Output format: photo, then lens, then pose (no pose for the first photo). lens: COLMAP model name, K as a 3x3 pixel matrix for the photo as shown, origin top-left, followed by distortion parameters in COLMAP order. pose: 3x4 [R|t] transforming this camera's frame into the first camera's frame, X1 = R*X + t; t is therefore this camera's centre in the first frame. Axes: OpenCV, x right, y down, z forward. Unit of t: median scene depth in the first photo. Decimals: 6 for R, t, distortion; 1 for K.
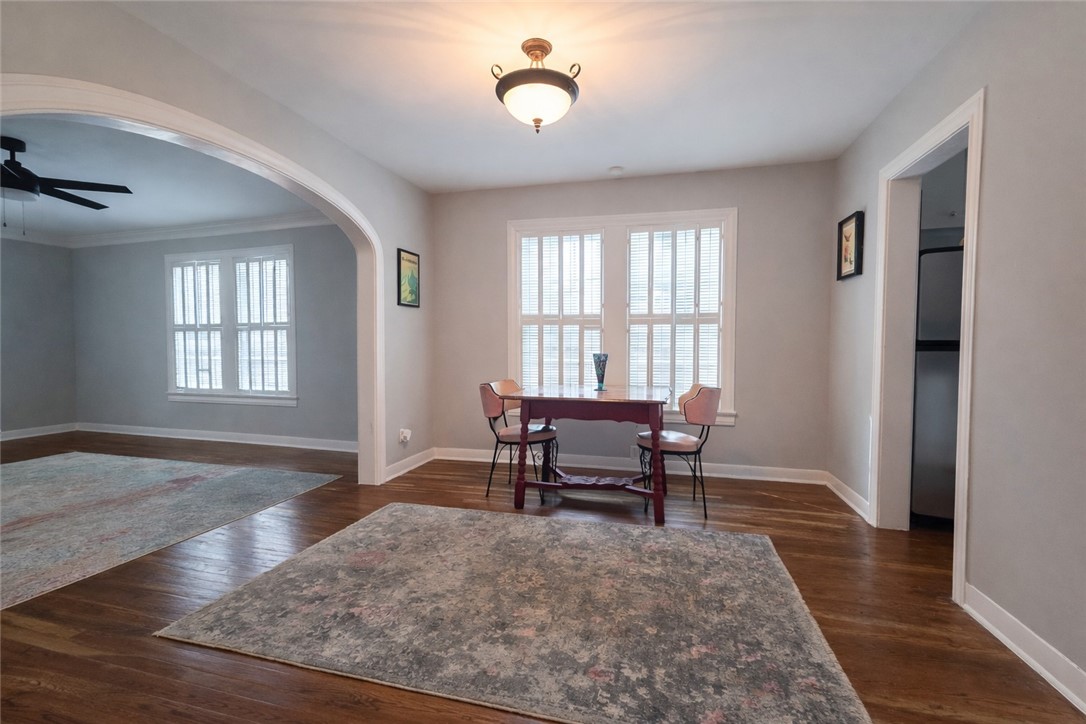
lens RADIAL K [[468.6, 0, 542.8], [0, 468.6, 354.5], [0, 0, 1]] dist [0.000851, -0.000301]
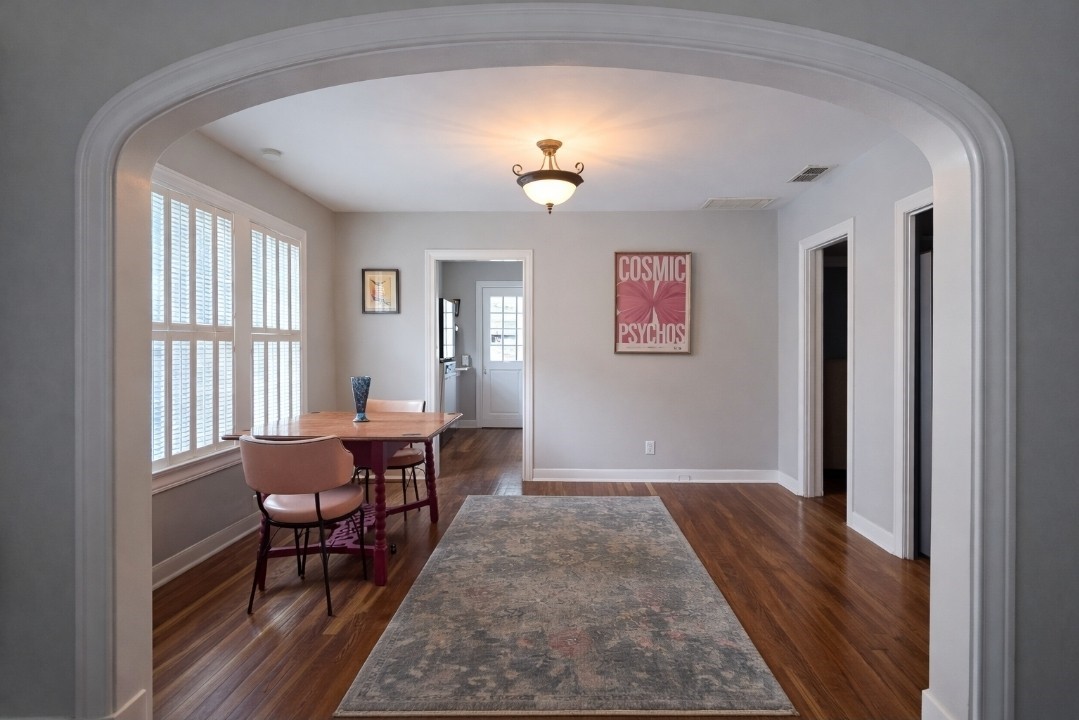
lens RADIAL K [[465.5, 0, 539.3], [0, 465.5, 352.5], [0, 0, 1]] dist [0.000851, -0.000301]
pose [[-0.211811, -0.019334, 0.977119, -1.240095], [0.010201, 0.999706, 0.021992, -0.121202], [-0.977257, 0.014626, -0.211551, 1.282998]]
